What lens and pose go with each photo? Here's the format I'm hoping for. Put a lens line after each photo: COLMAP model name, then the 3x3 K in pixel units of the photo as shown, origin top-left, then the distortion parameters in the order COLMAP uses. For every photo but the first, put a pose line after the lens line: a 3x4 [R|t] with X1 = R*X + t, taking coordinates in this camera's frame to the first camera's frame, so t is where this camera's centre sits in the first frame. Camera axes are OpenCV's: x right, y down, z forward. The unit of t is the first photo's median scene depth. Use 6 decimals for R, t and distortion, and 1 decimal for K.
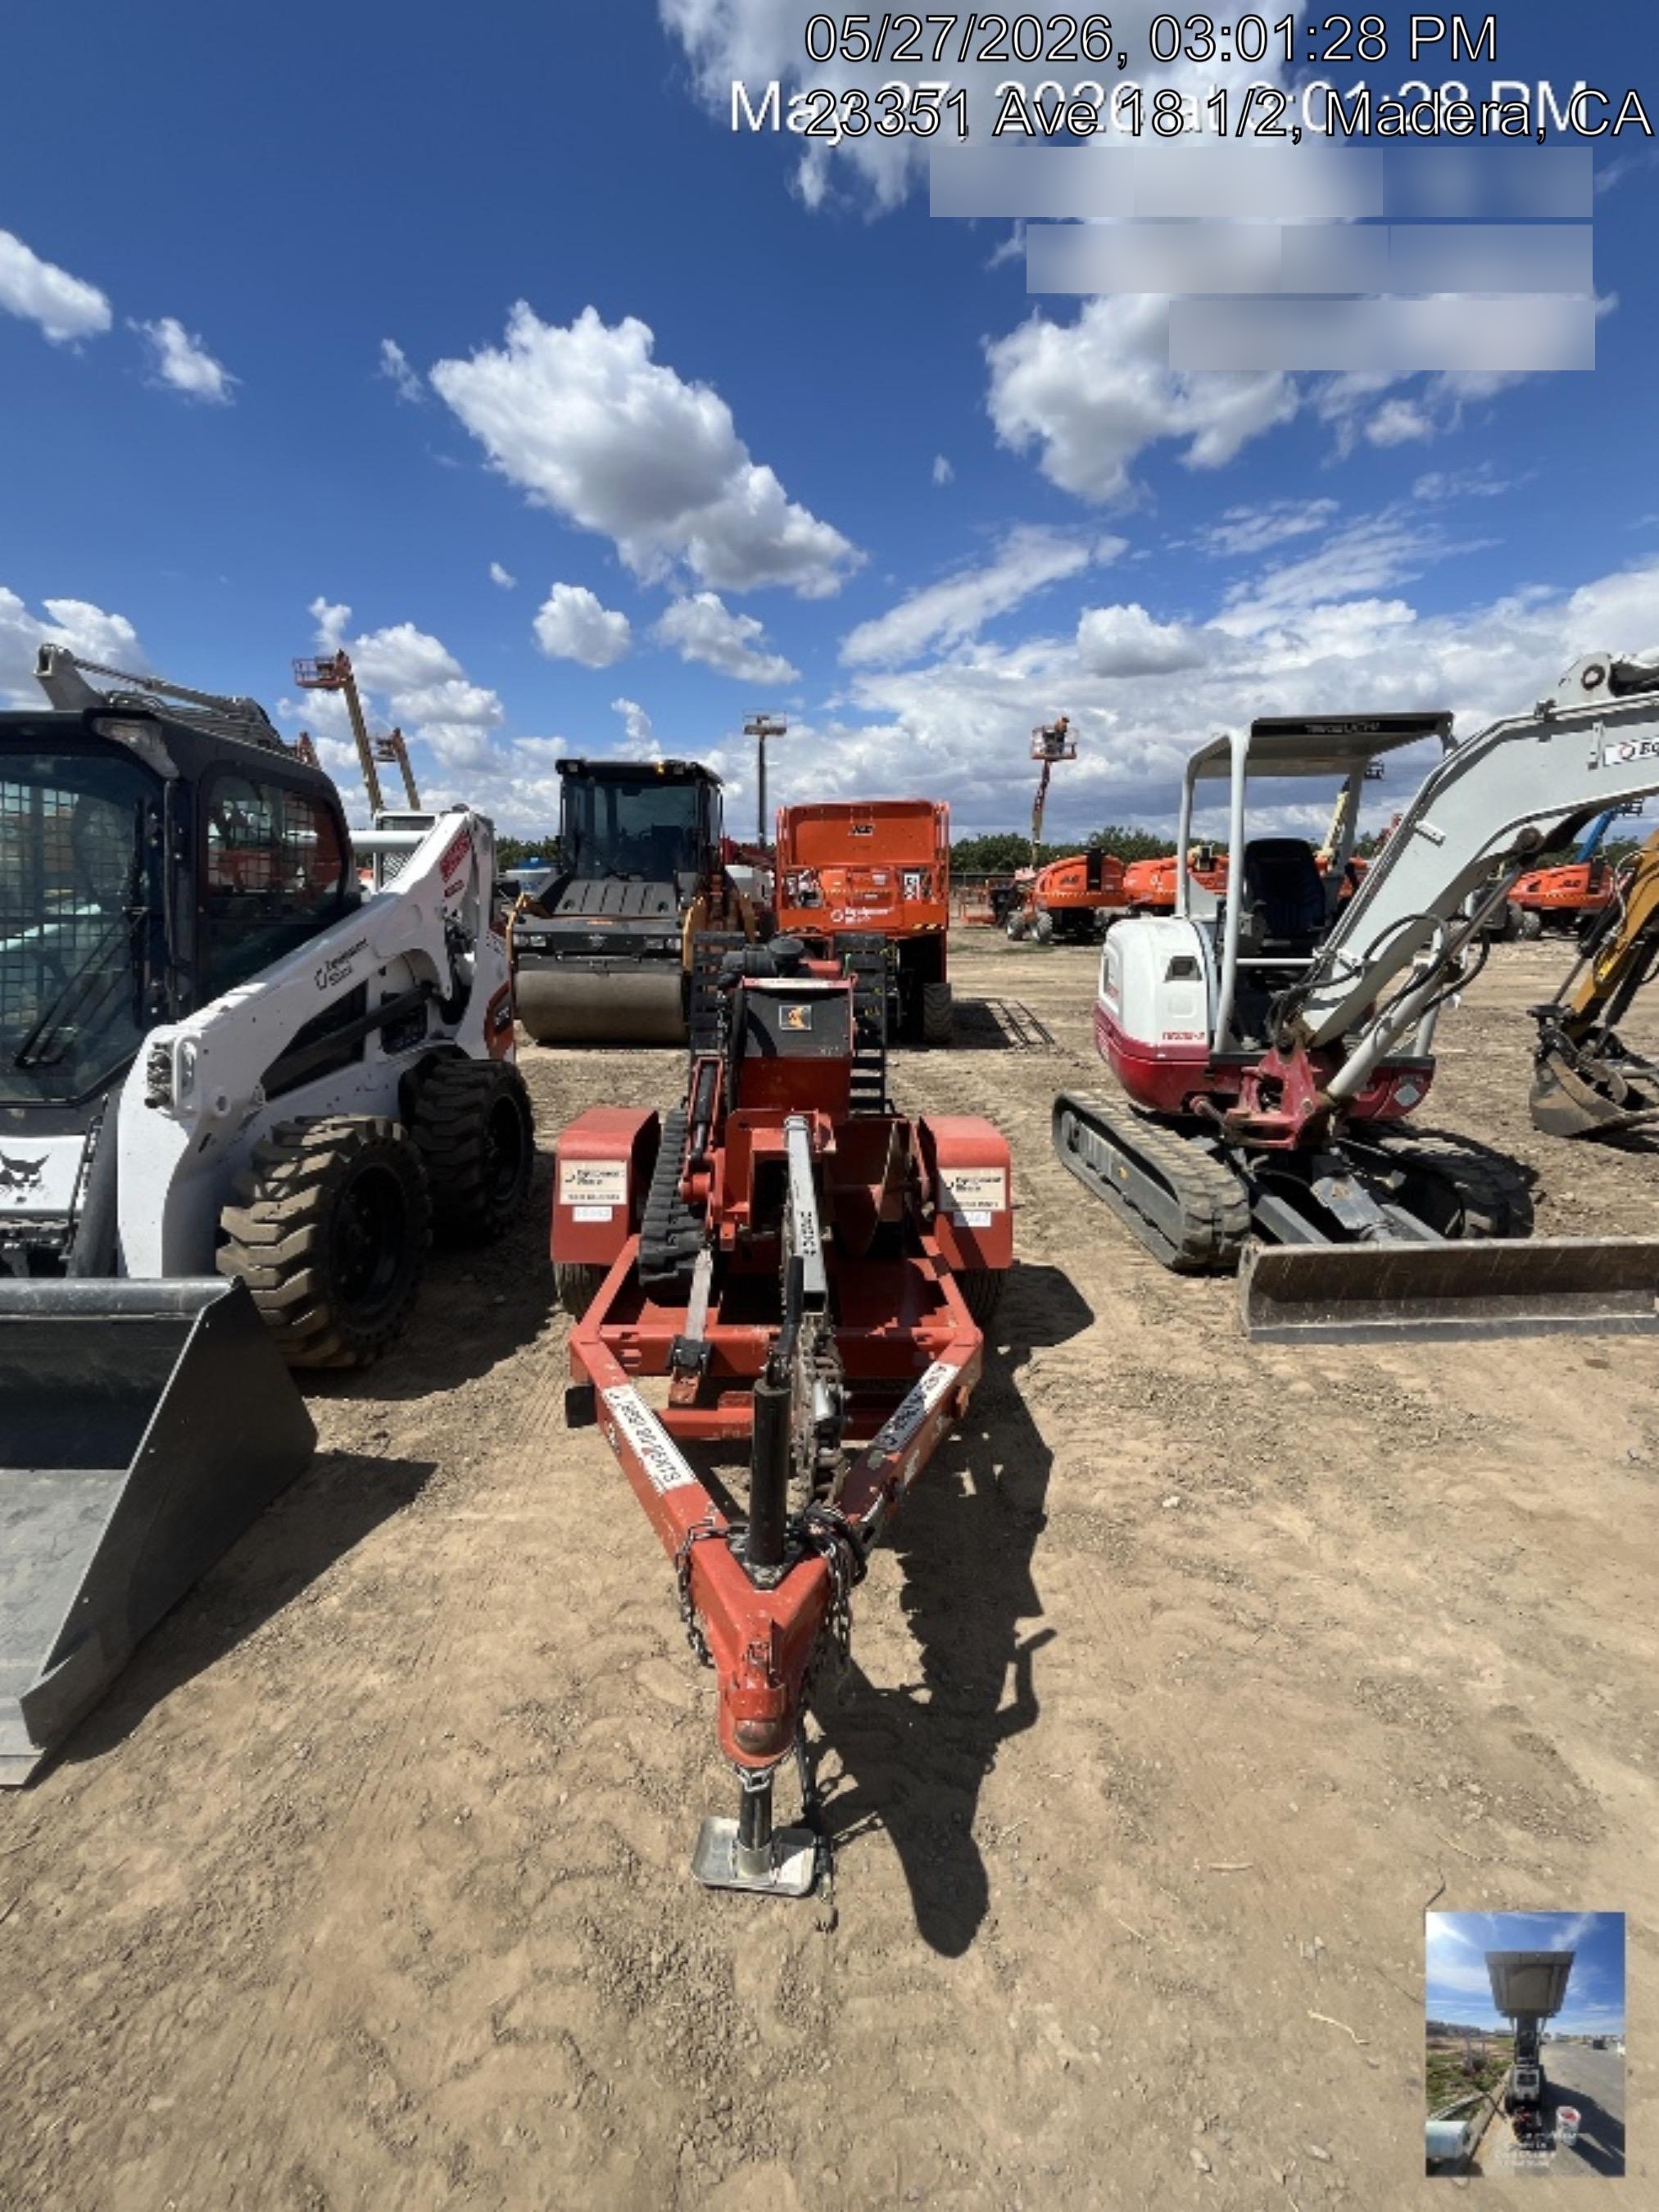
lens RADIAL K [[906.2, 0, 827.5], [0, 906.2, 1111.3], [0, 0, 1]] dist [-0.005042, 0.000346]
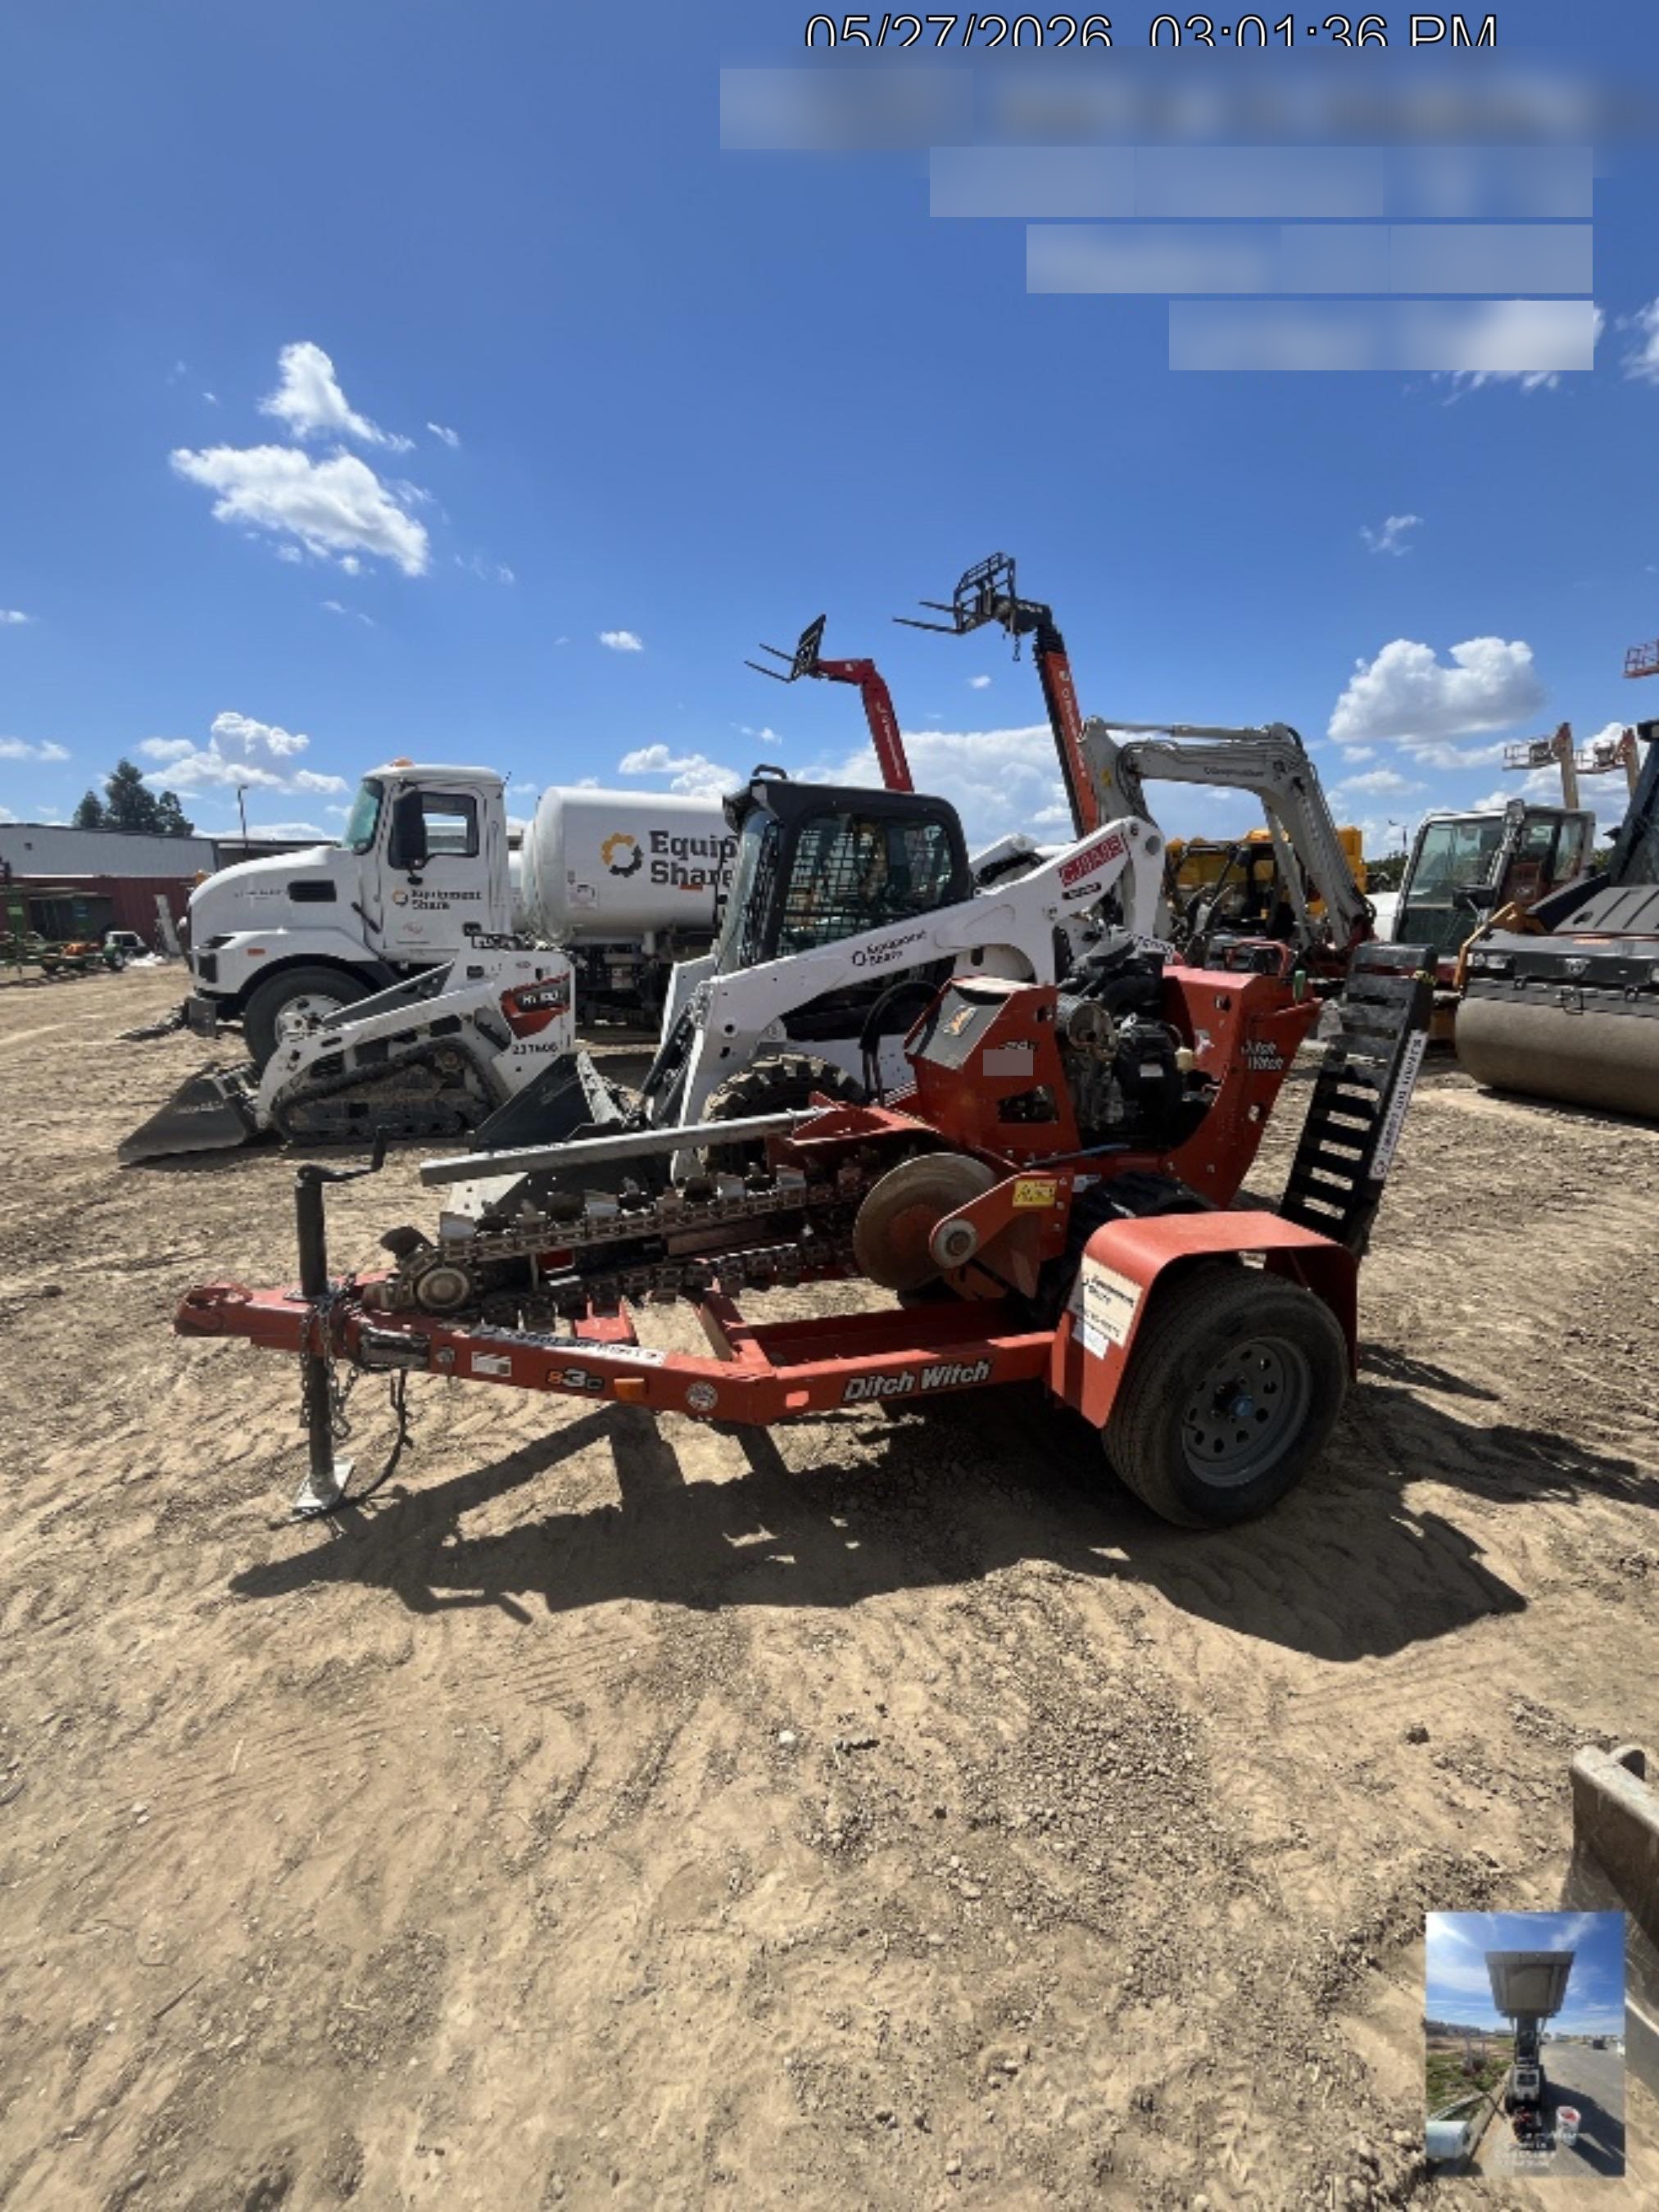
lens RADIAL K [[906.2, 0, 827.5], [0, 906.2, 1111.3], [0, 0, 1]] dist [-0.005042, 0.000346]
pose [[0.308829, 0.201230, -0.929587, 0.549993], [-0.223009, 0.965437, 0.134902, -0.076677], [0.924603, 0.165644, 0.343031, 0.419523]]
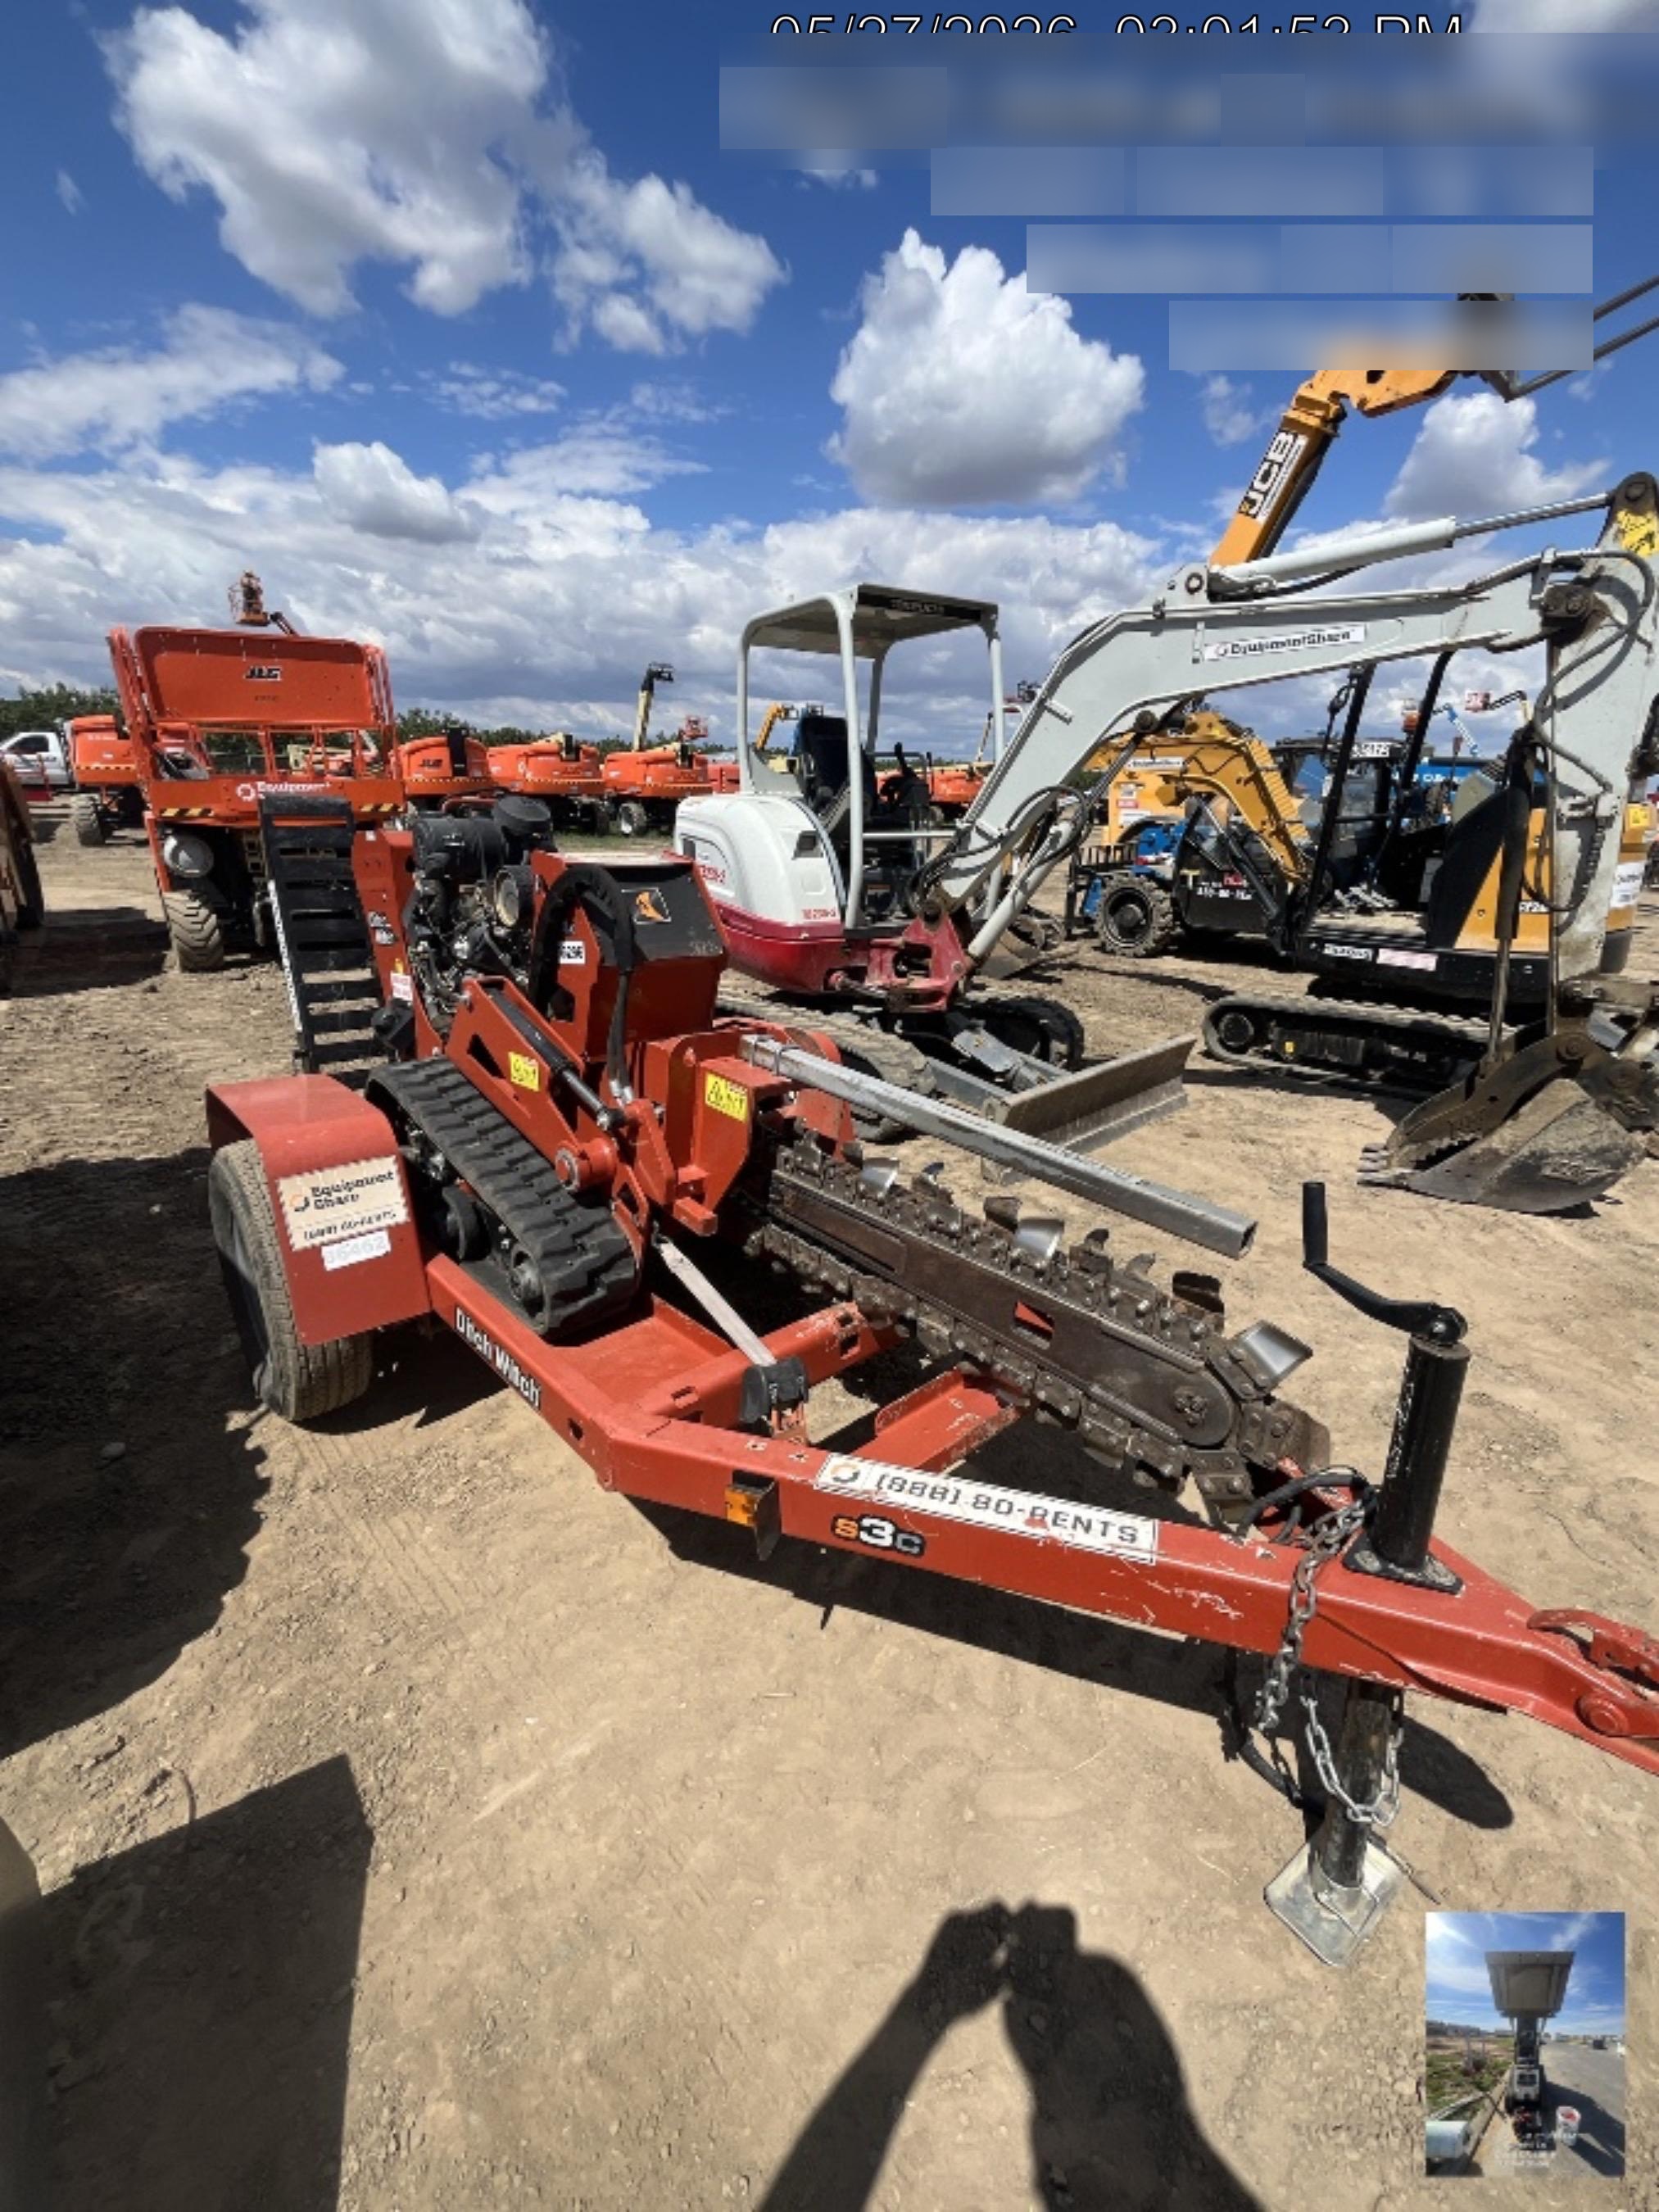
lens RADIAL K [[906.2, 0, 827.5], [0, 906.2, 1111.3], [0, 0, 1]] dist [-0.005042, 0.000346]
pose [[0.756053, -0.199062, 0.623505, -0.293916], [0.129882, 0.979313, 0.155165, -0.026182], [-0.641494, -0.036331, 0.766267, 0.247575]]
